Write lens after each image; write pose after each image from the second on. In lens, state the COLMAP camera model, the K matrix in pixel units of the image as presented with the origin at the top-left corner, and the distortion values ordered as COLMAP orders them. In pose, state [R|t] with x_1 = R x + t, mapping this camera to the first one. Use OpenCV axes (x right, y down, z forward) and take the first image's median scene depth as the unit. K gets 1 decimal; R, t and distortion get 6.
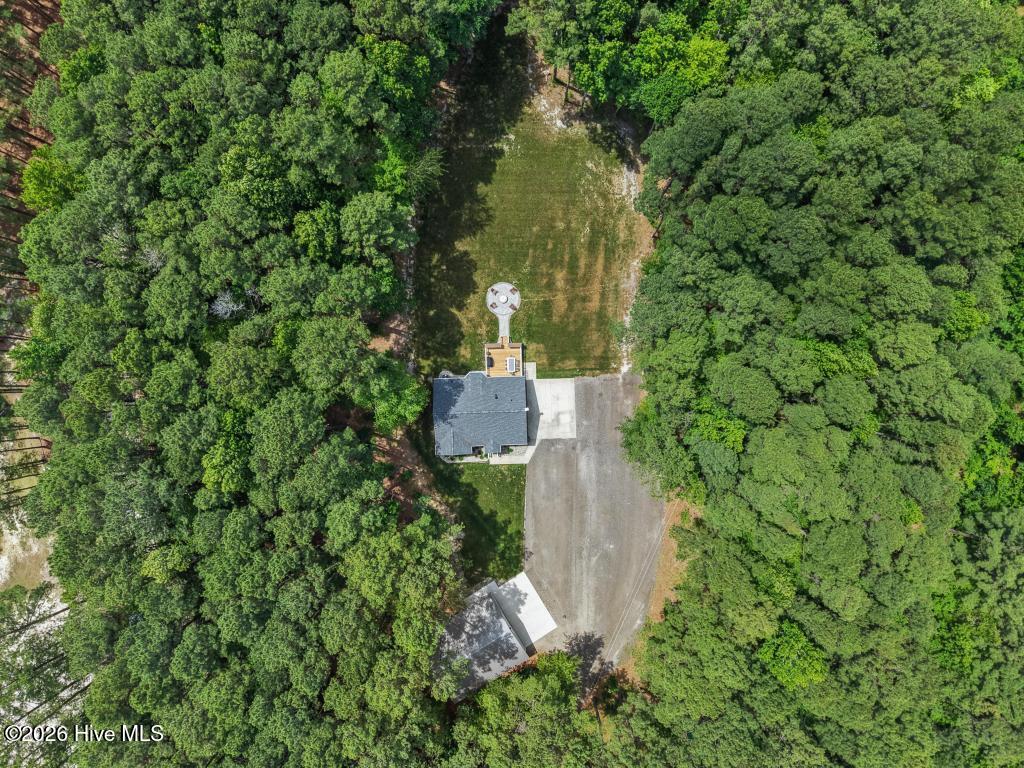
lens RADIAL K [[685.5, 0, 506.3], [0, 685.5, 386.5], [0, 0, 1]] dist [0.015448, -0.016971]
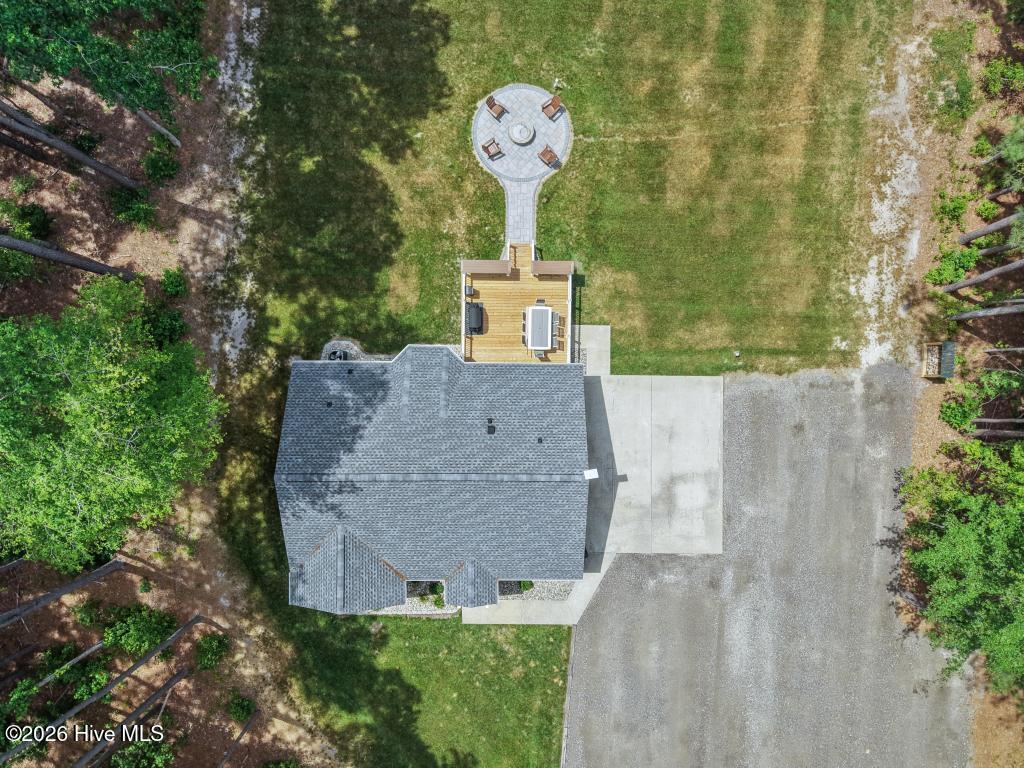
lens RADIAL K [[685.5, 0, 517.2], [0, 685.5, 382.8], [0, 0, 1]] dist [0.015448, -0.016971]
pose [[0.999045, 0.039370, 0.018948, -0.008390], [-0.039084, 0.999120, -0.015237, 0.000139], [-0.019532, 0.014482, 0.999704, 0.663887]]
